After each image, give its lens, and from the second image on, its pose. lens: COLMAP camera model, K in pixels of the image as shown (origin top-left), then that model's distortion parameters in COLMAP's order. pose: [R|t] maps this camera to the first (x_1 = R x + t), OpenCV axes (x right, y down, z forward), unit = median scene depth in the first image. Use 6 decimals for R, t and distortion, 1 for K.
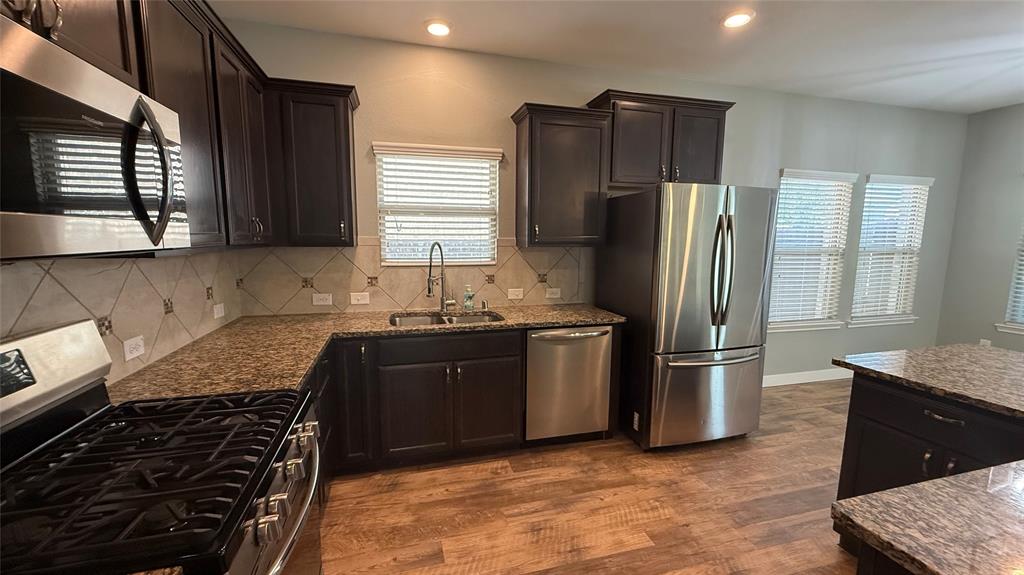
lens RADIAL K [[410.6, 0, 507.9], [0, 410.6, 290.4], [0, 0, 1]] dist [0.000008, 0.000178]
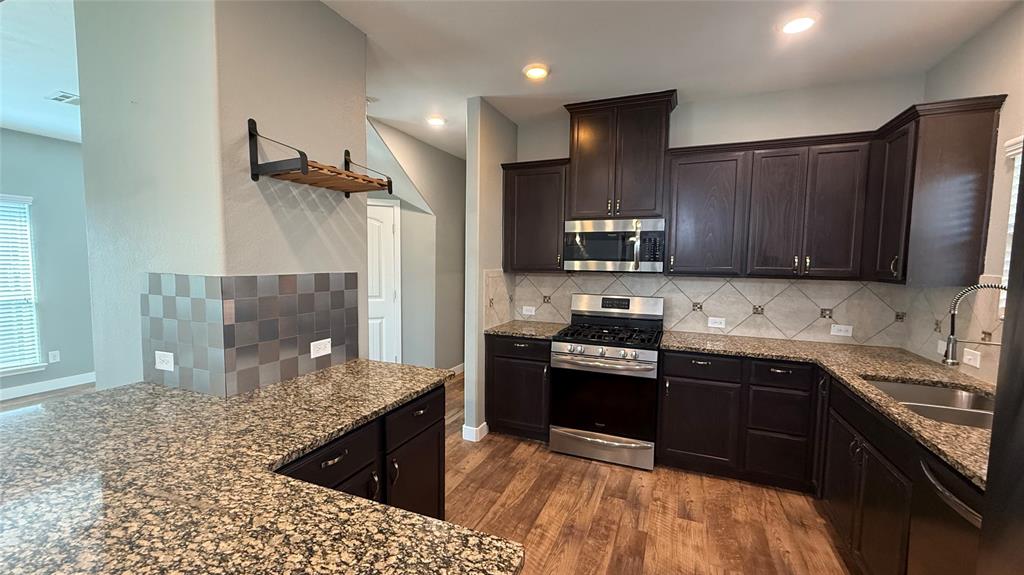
lens RADIAL K [[410.6, 0, 507.7], [0, 410.6, 290.0], [0, 0, 1]] dist [0.000008, 0.000178]
pose [[-0.625243, 0.041164, -0.779344, 0.831775], [-0.120416, 0.981561, 0.148451, -0.123783], [0.771084, 0.186663, -0.608758, 0.884369]]
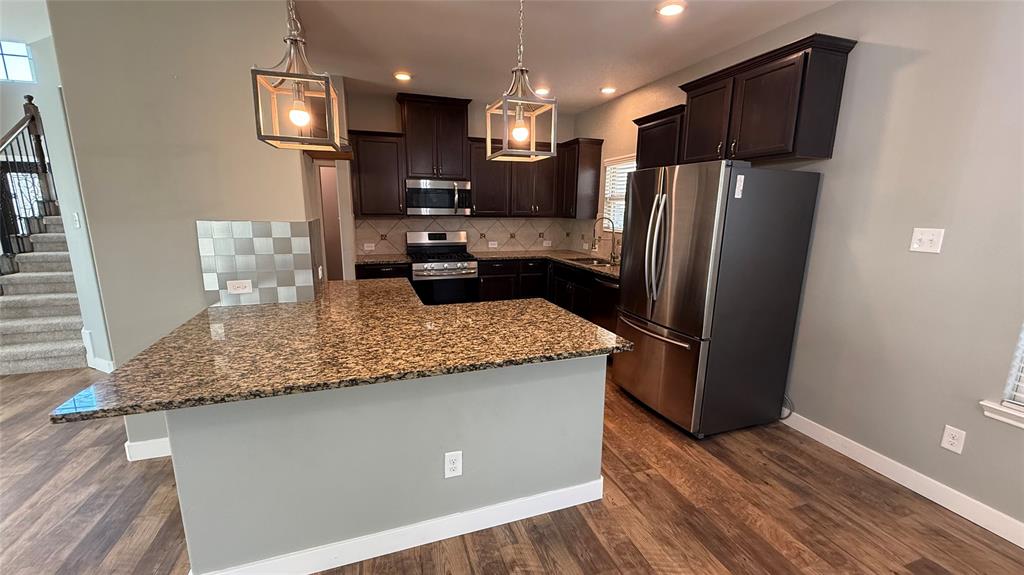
lens RADIAL K [[410.6, 0, 505.4], [0, 410.6, 288.3], [0, 0, 1]] dist [0.000008, 0.000178]
pose [[0.049240, 0.184086, -0.981676, 1.618764], [-0.141497, 0.974241, 0.175594, -0.078308], [0.988713, 0.130258, 0.074019, 0.559872]]
